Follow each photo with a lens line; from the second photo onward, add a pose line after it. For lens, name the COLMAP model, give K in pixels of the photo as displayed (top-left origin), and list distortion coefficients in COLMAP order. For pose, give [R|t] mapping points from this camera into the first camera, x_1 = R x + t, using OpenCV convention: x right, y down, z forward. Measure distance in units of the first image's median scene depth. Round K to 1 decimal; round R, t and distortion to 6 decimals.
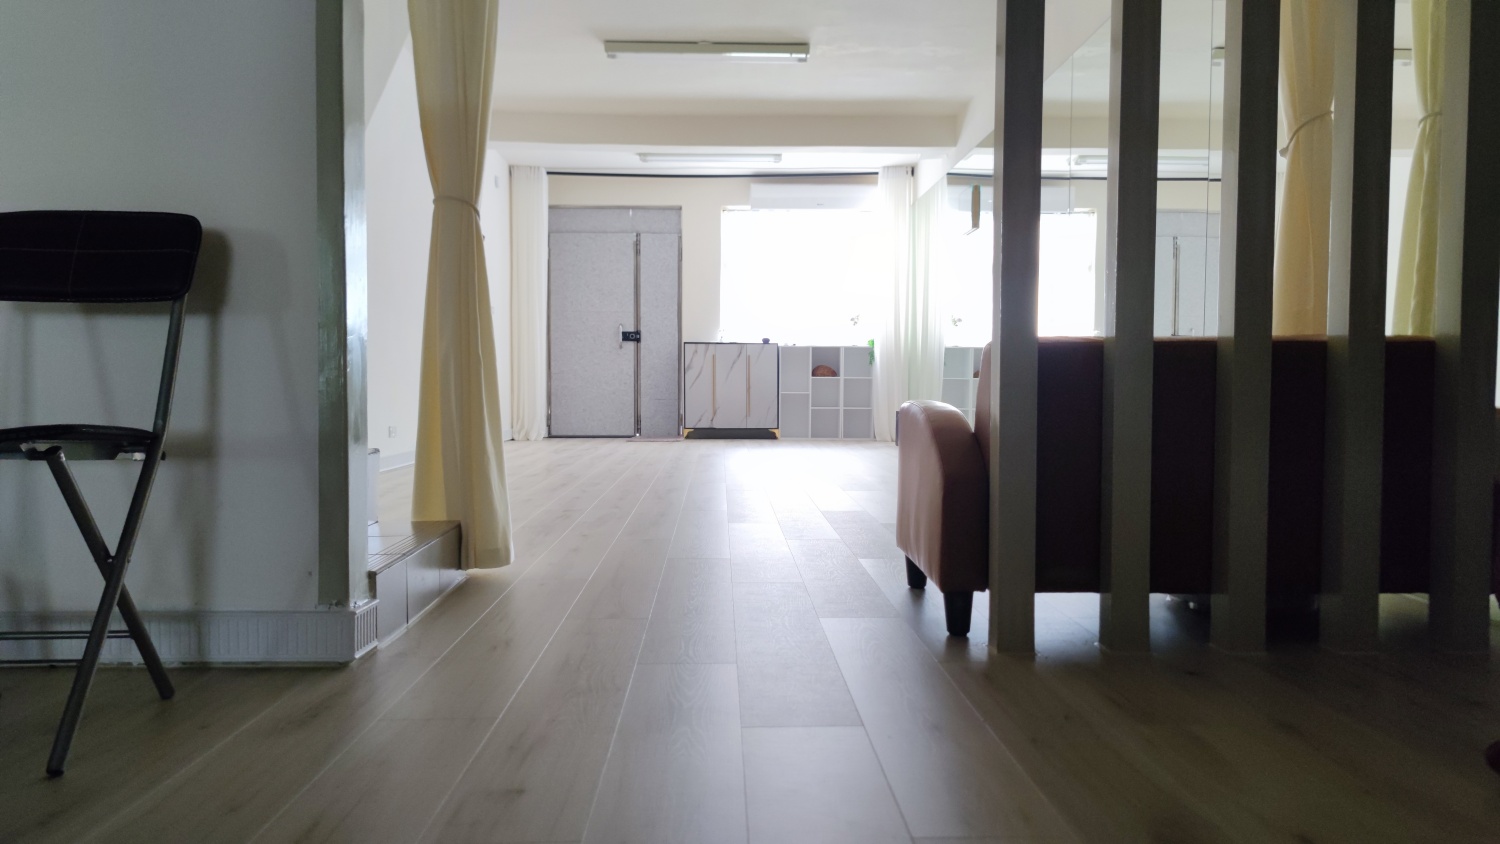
lens RADIAL K [[1076.1, 0, 757.7], [0, 1076.1, 437.7], [0, 0, 1]] dist [0.065286, -0.011815]
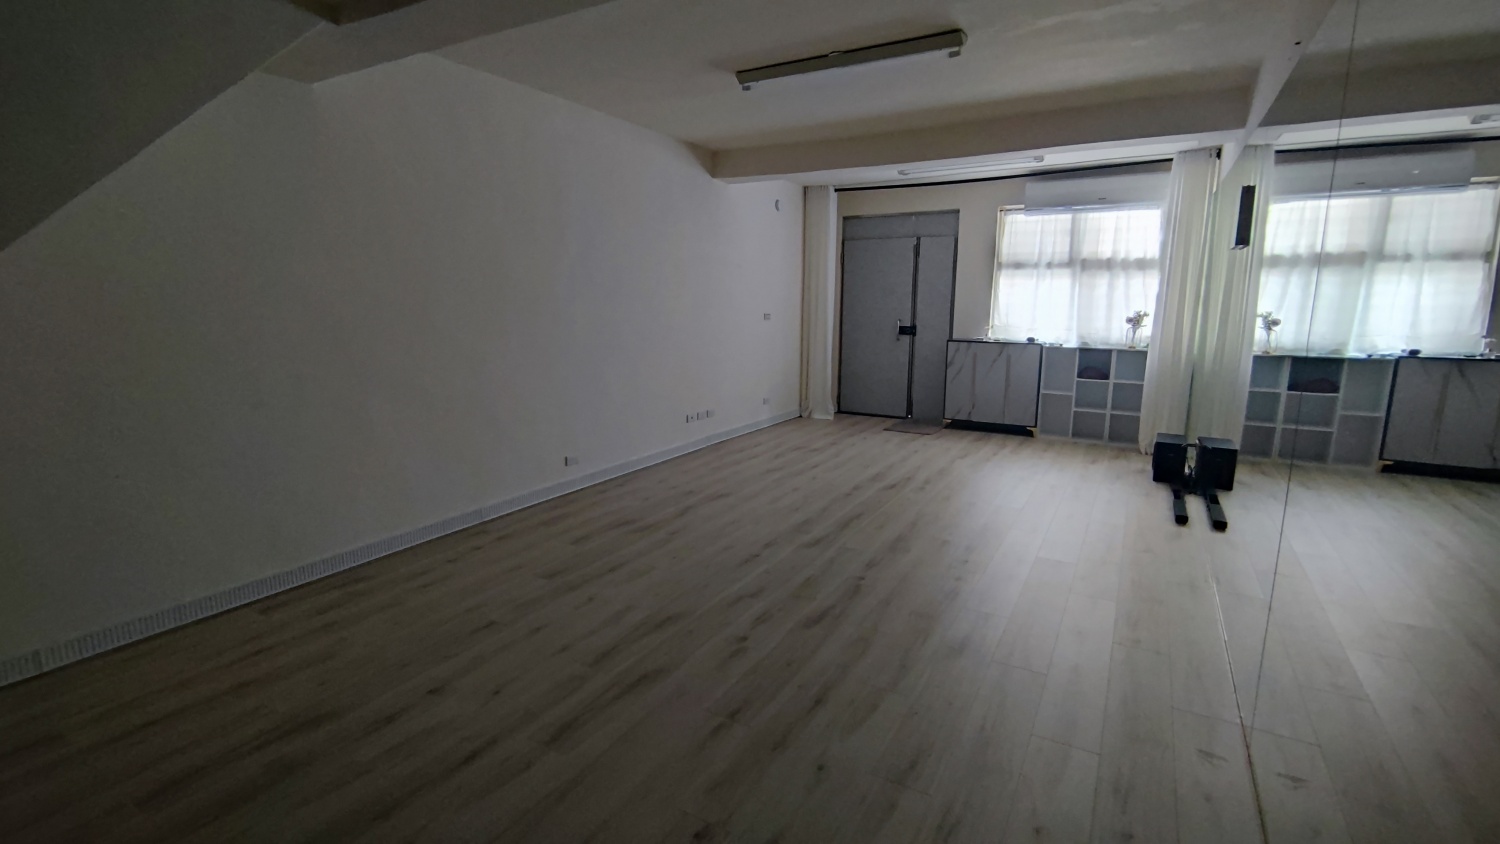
lens RADIAL K [[680.3, 0, 745.5], [0, 680.3, 414.3], [0, 0, 1]] dist [0.009905, -0.003026]
pose [[0.843687, 0.093076, -0.528705, 0.127517], [-0.028713, 0.991269, 0.128689, -0.096251], [0.536067, -0.093392, 0.838994, 0.310901]]
